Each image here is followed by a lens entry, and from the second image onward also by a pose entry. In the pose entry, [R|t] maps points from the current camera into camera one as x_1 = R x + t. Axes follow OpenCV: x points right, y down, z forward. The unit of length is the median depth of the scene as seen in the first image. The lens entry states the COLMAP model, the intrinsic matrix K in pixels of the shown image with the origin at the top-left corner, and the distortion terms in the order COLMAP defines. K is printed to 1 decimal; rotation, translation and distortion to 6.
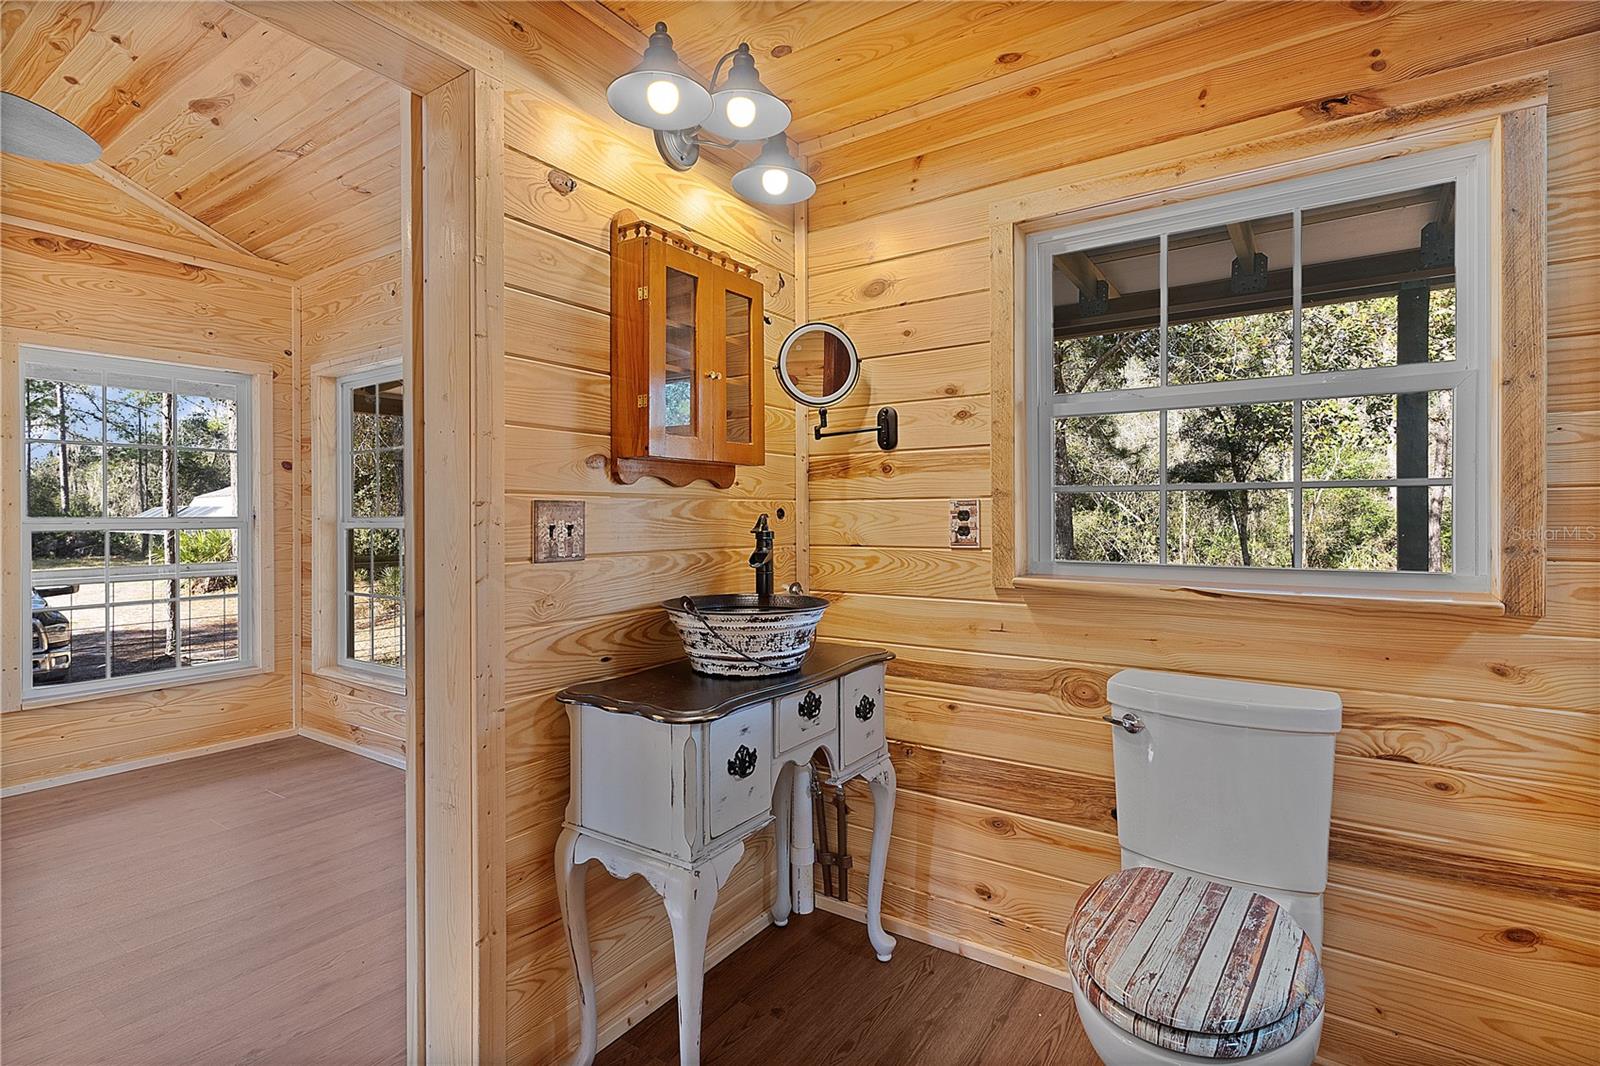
lens RADIAL K [[769.8, 0, 794.2], [0, 769.8, 521.4], [0, 0, 1]] dist [-0.001166, -0.000784]
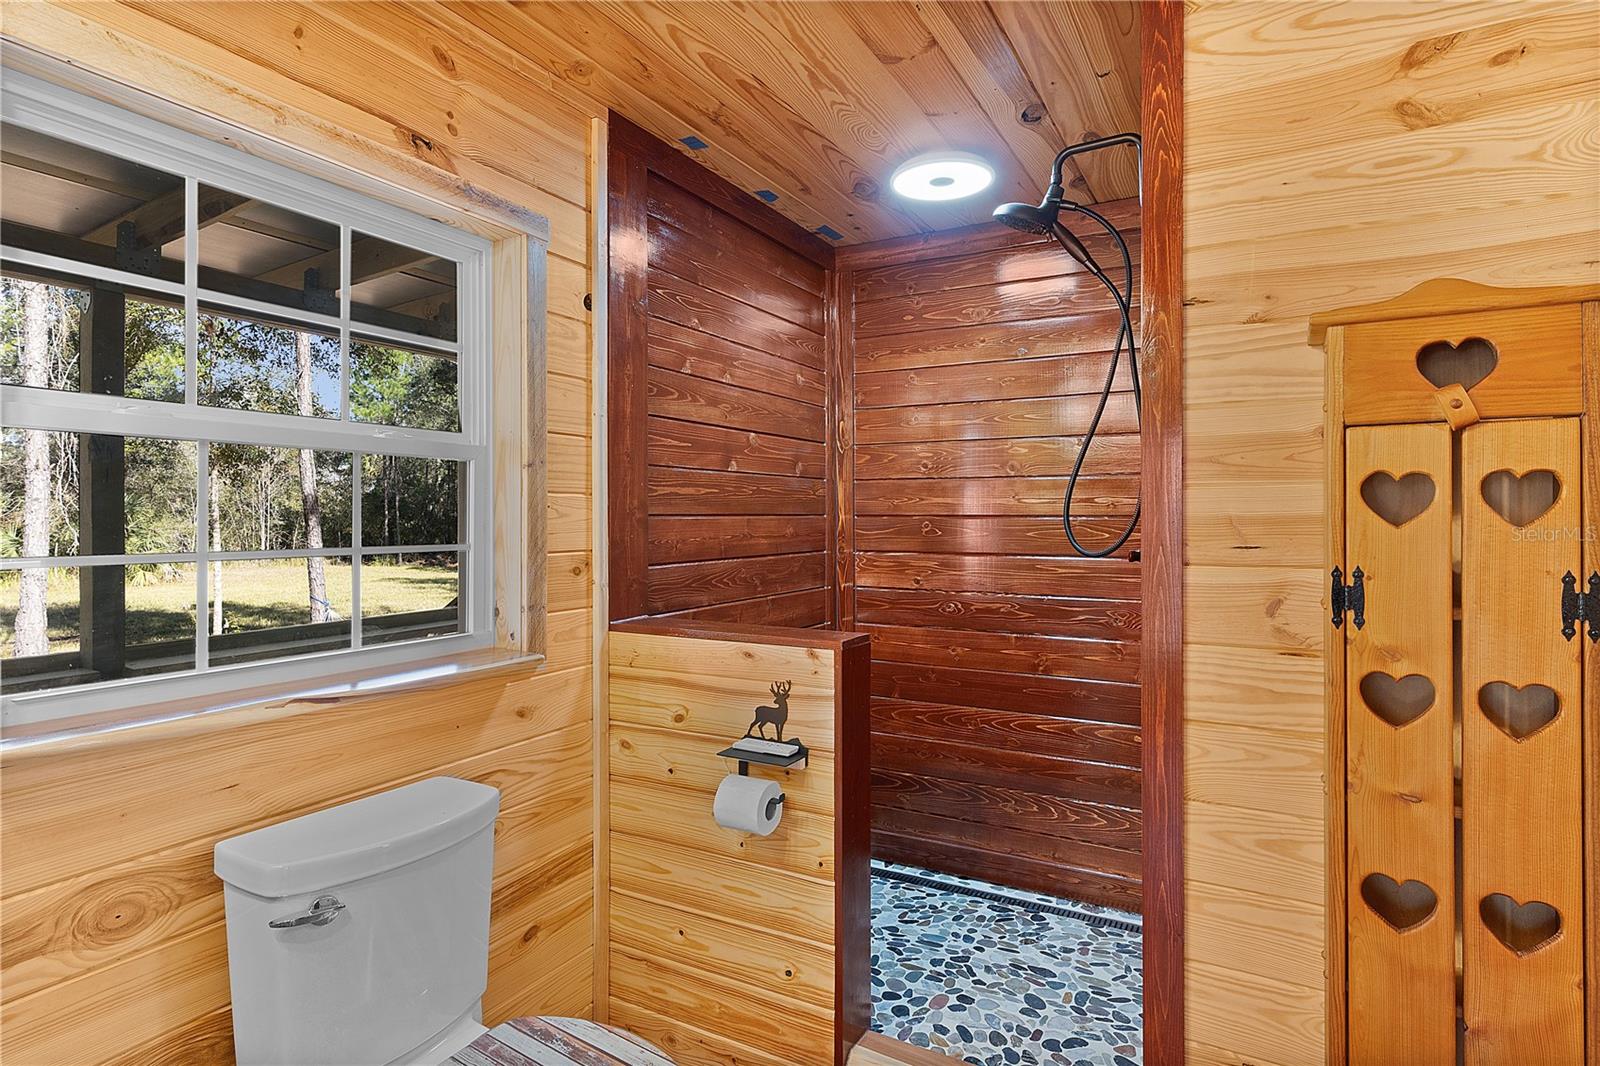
lens RADIAL K [[875.5, 0, 794.5], [0, 875.5, 522.5], [0, 0, 1]] dist [0.002762, -0.003405]
pose [[-0.110769, -0.002367, 0.993843, -0.404626], [0.007115, 0.999970, 0.003175, -0.087086], [-0.993821, 0.007423, -0.110749, 0.684340]]
